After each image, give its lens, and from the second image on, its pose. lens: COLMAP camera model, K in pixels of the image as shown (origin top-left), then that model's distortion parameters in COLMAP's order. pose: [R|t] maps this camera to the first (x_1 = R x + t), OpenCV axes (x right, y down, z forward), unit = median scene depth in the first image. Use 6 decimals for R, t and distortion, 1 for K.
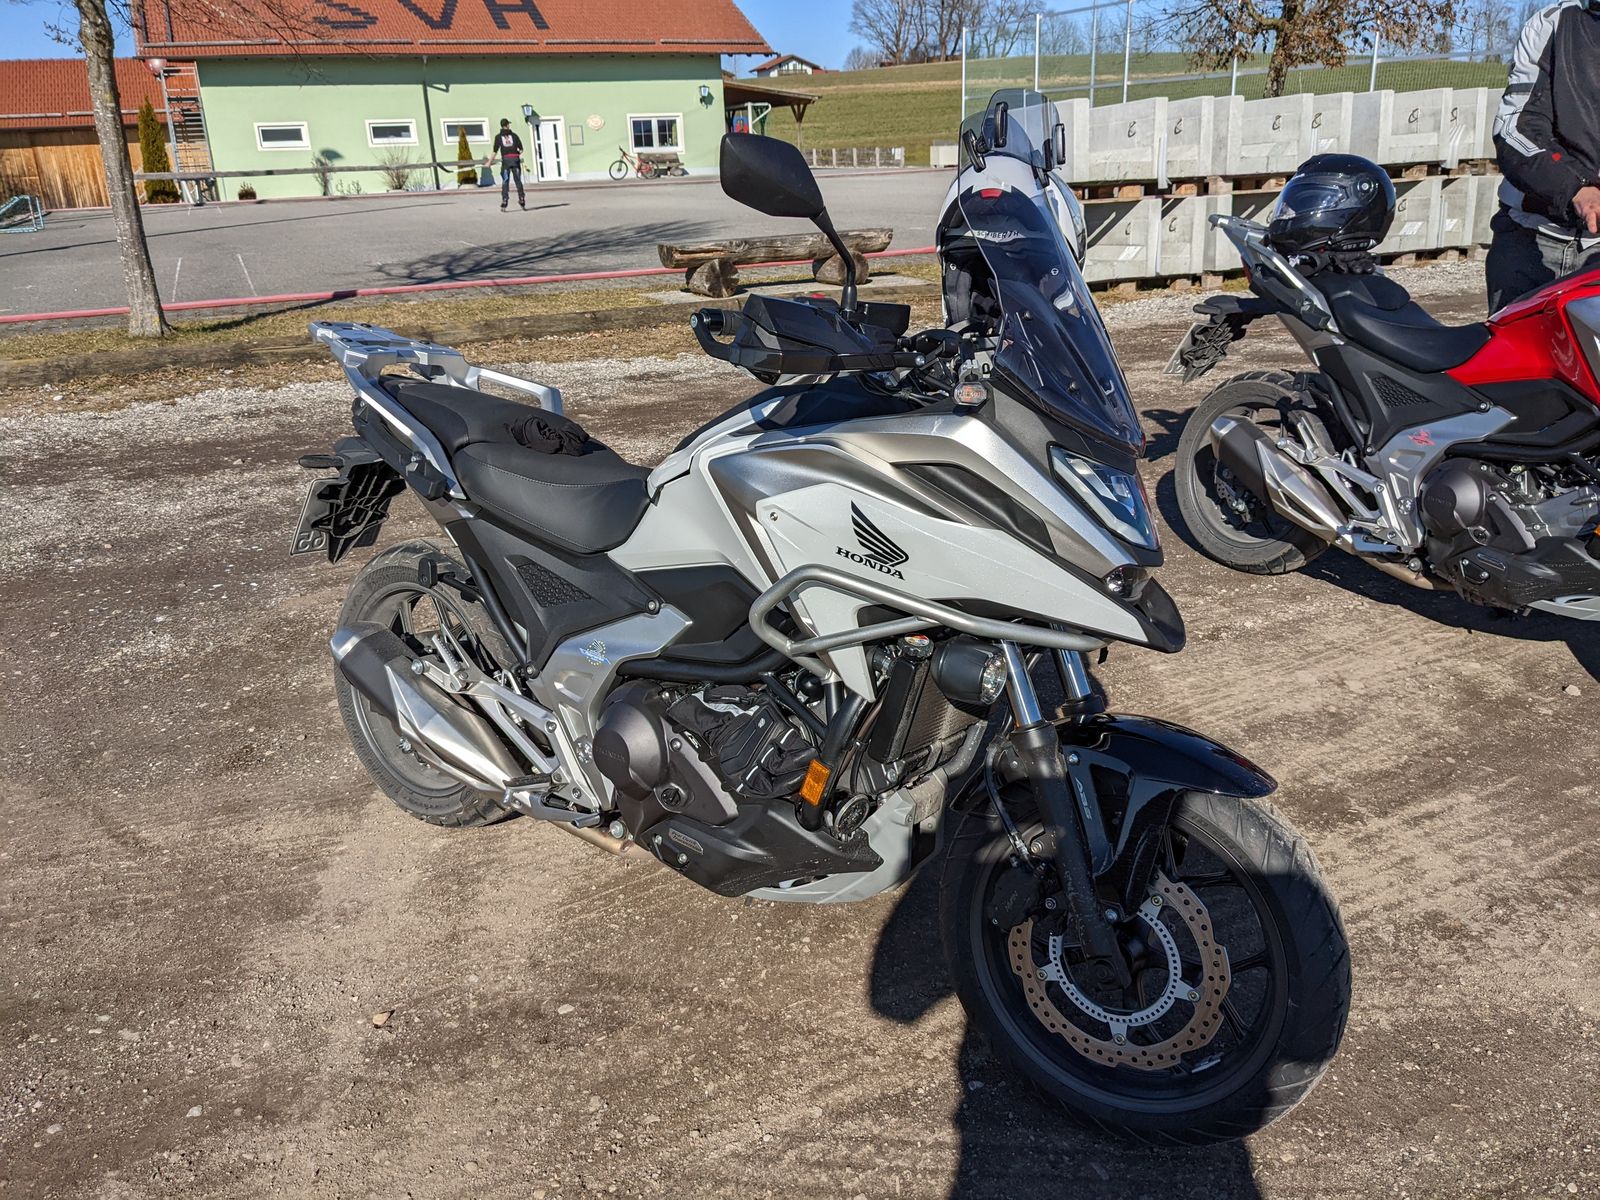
lens RADIAL K [[1268.3, 0, 869.1], [0, 1268.3, 599.5], [0, 0, 1]] dist [0.008031, -0.000234]
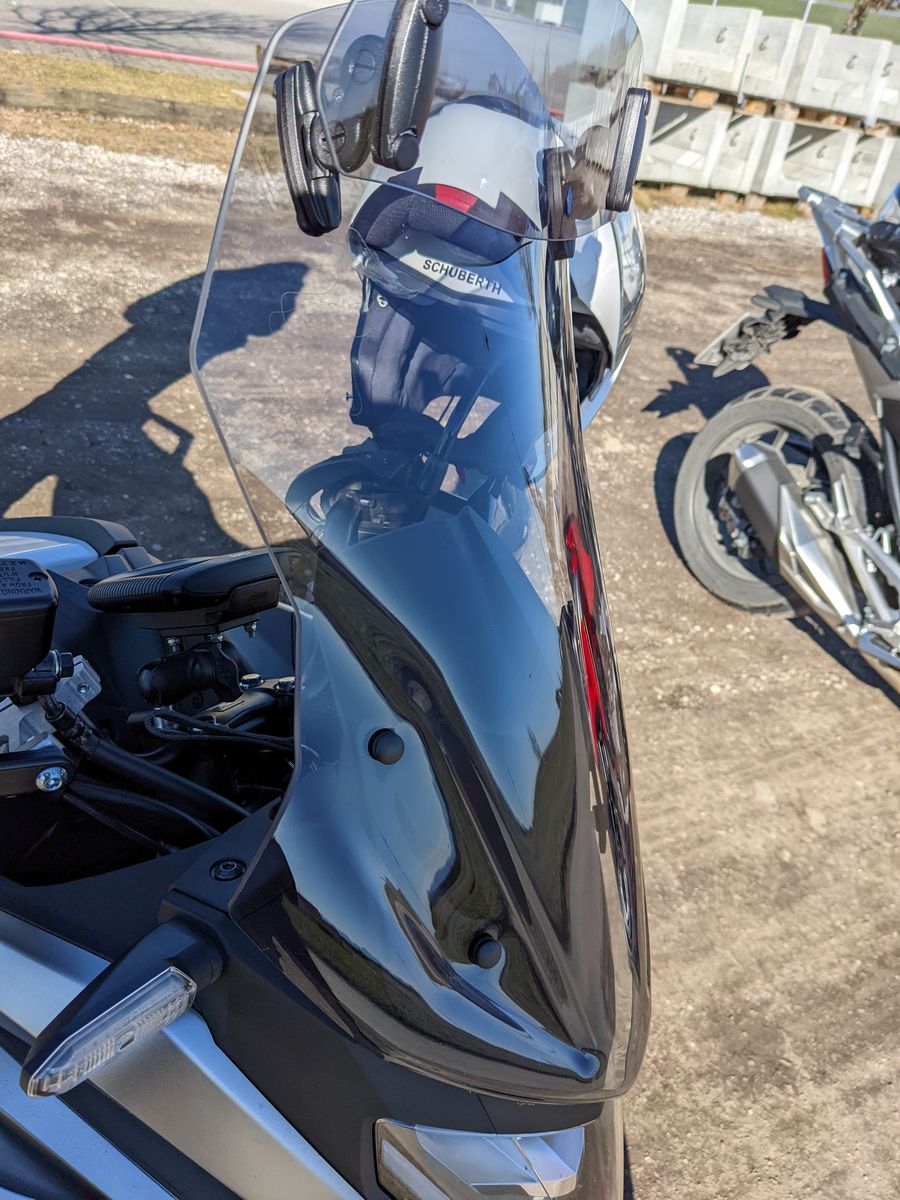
lens RADIAL K [[945.6, 0, 450.0], [0, 945.6, 600.0], [0, 0, 1]] dist [0.022394, -0.060265]
pose [[0.977948, 0.195015, 0.074745, 0.054163], [-0.207096, 0.951773, 0.226363, -0.147082], [-0.026996, -0.236851, 0.971171, 0.364885]]
